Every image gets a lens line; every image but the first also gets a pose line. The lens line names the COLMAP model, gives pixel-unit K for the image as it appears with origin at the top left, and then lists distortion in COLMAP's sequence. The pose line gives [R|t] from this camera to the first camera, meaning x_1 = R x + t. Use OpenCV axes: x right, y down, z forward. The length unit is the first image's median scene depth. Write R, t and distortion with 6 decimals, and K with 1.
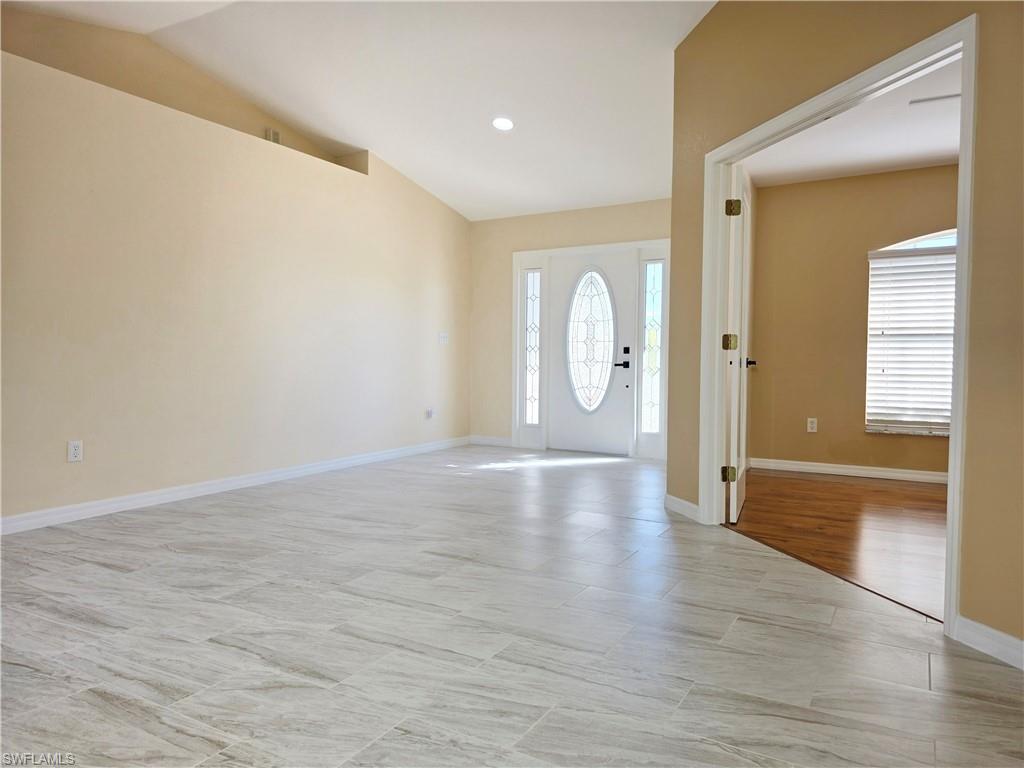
lens RADIAL K [[646.5, 0, 512.0], [0, 646.5, 384.0], [0, 0, 1]] dist [0.049490, -0.031179]
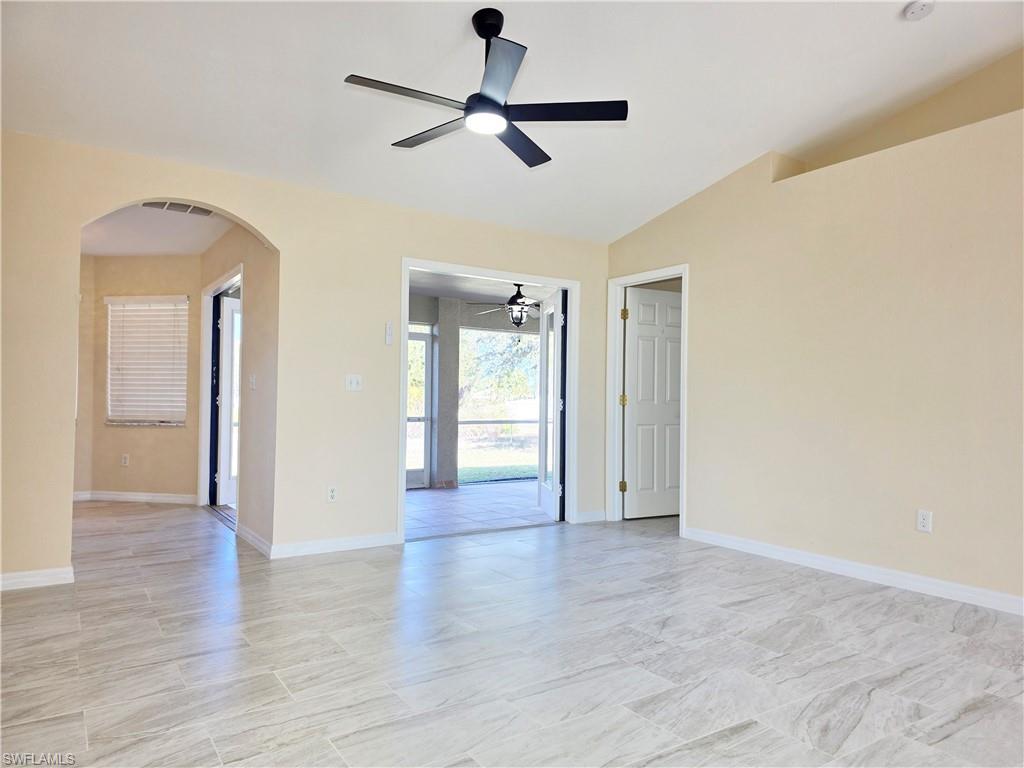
lens RADIAL K [[646.5, 0, 512.0], [0, 646.5, 384.0], [0, 0, 1]] dist [0.049490, -0.031179]
pose [[-0.393891, -0.035199, -0.918483, 0.688143], [-0.055016, 0.998378, -0.014667, -0.076303], [0.917509, 0.044754, -0.395189, 1.178222]]
